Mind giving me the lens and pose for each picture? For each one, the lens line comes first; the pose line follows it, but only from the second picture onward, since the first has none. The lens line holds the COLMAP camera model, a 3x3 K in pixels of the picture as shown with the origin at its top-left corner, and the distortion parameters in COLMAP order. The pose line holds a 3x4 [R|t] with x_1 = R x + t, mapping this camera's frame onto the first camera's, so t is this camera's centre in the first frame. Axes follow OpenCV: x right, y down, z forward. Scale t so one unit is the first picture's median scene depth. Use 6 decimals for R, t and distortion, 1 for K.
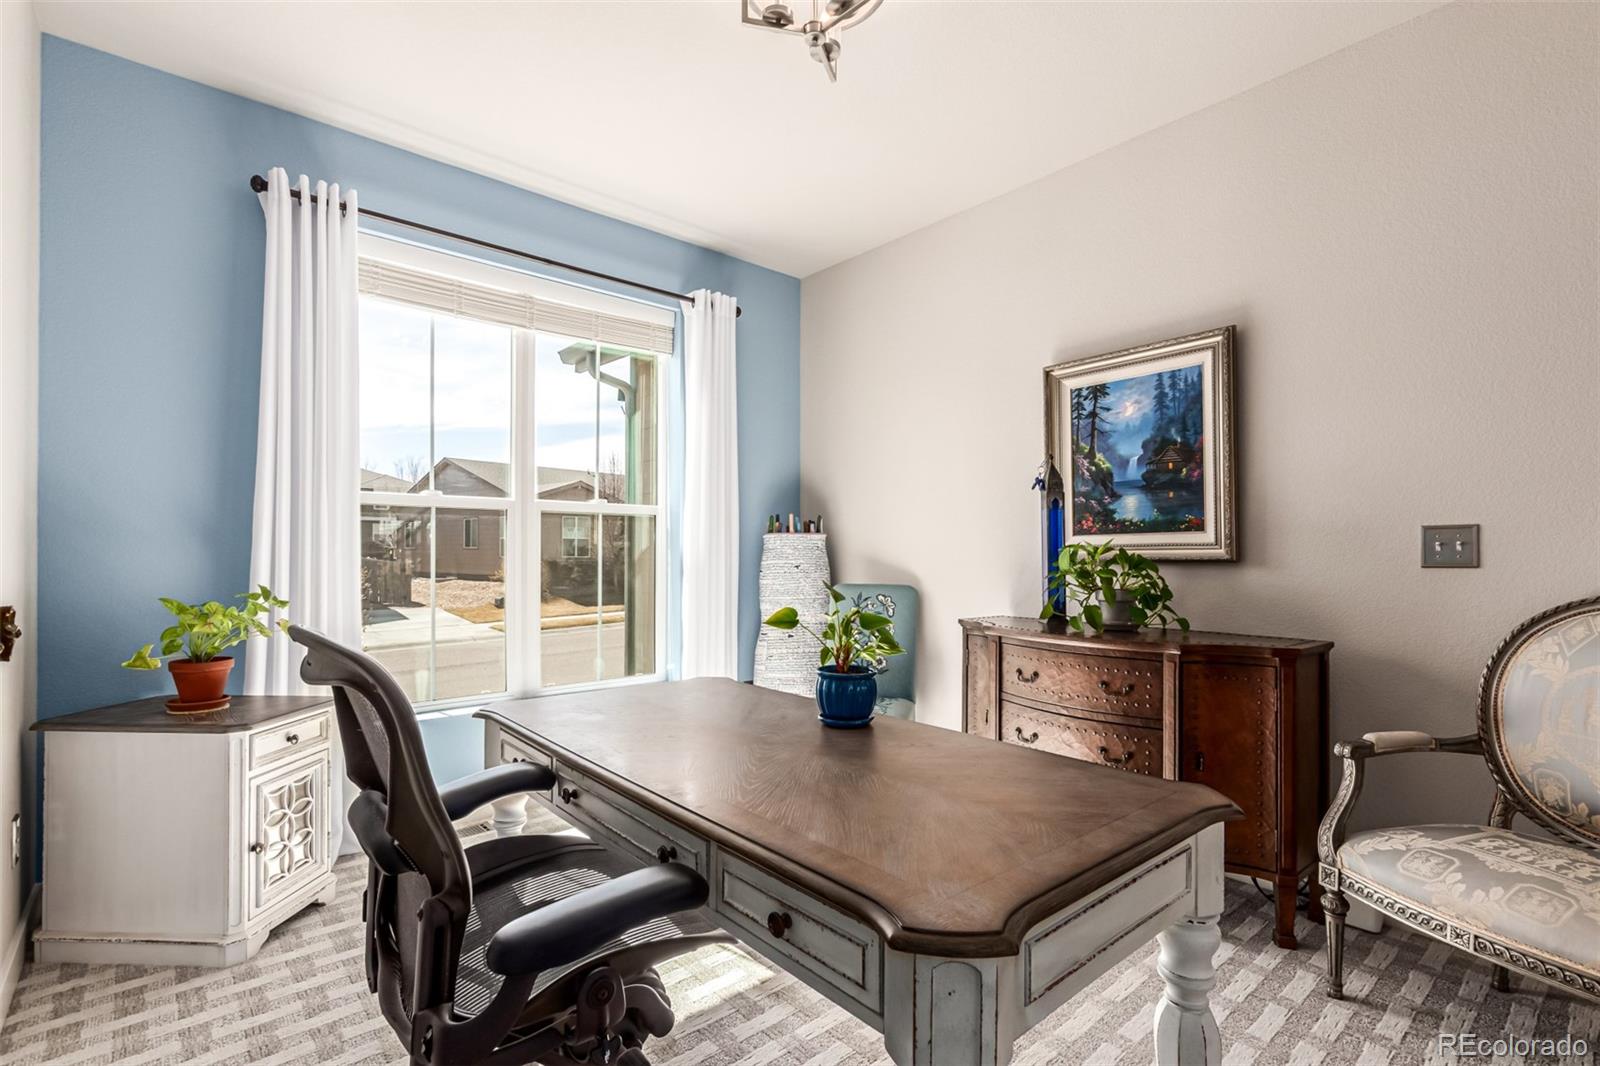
lens RADIAL K [[739.9, 0, 782.7], [0, 739.9, 556.5], [0, 0, 1]] dist [0.005278, -0.001911]
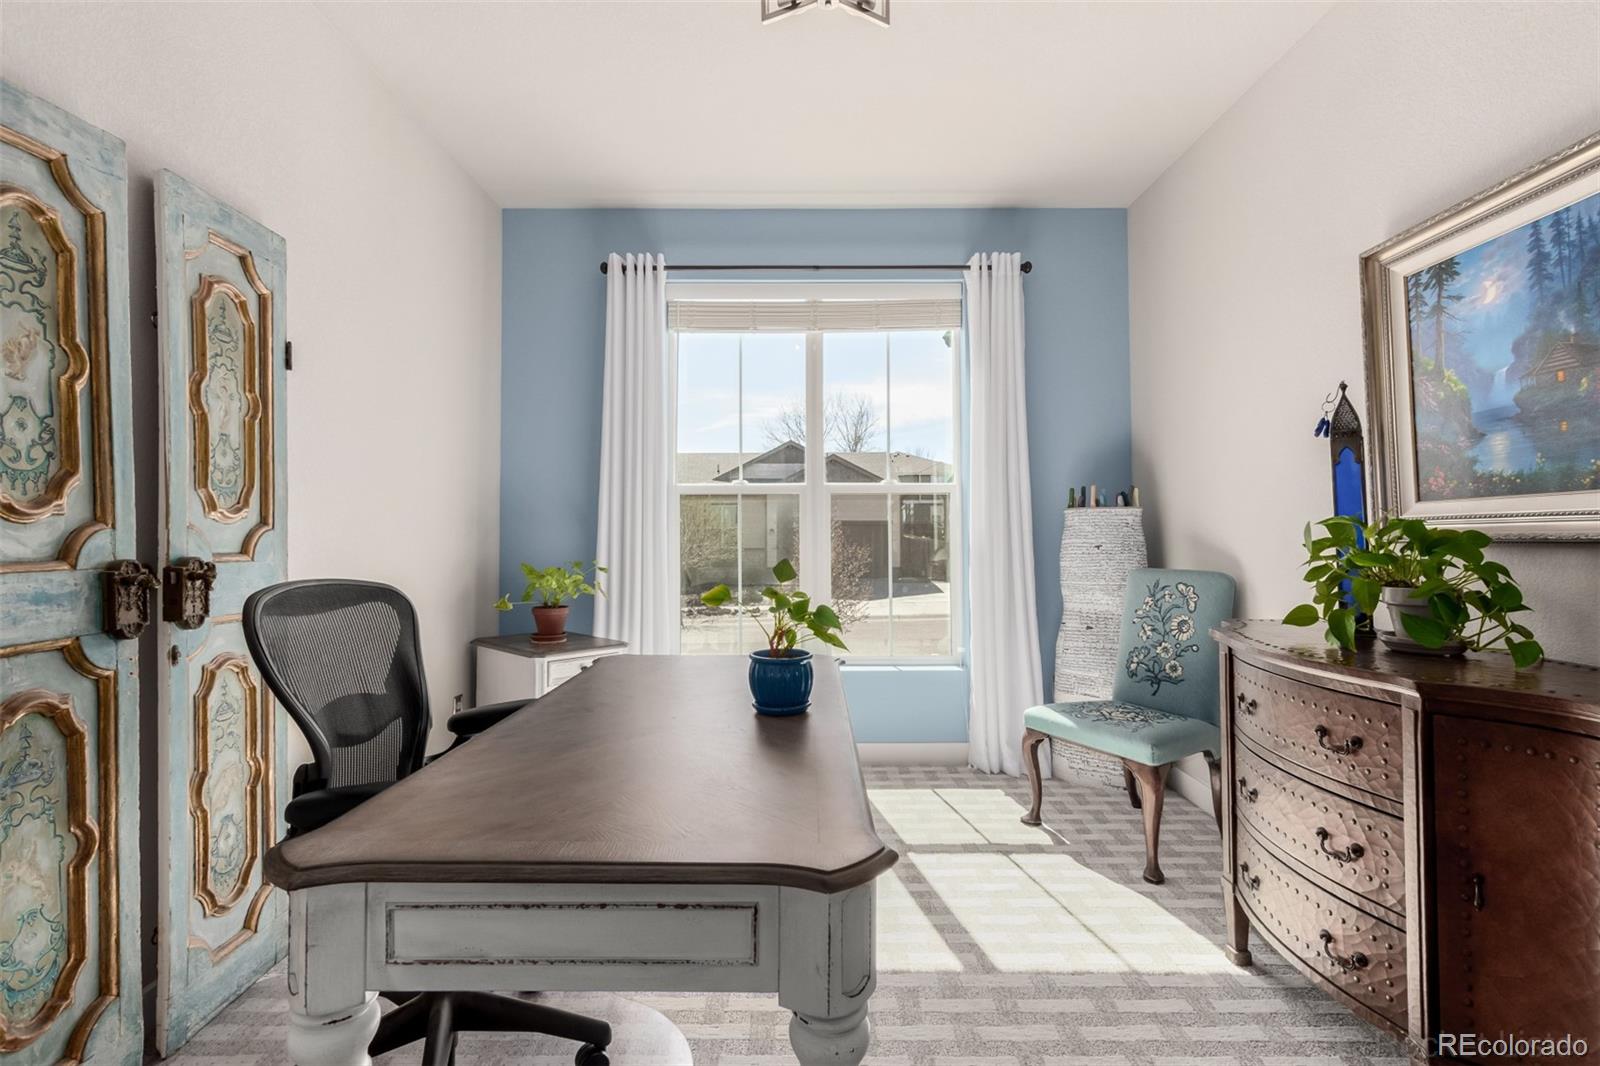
lens RADIAL K [[739.9, 0, 780.5], [0, 739.9, 513.8], [0, 0, 1]] dist [0.005278, -0.001911]
pose [[0.758655, -0.020007, -0.651185, 0.403869], [0.001083, 0.999566, -0.029449, 0.000883], [0.651492, 0.021637, 0.758347, 0.156002]]
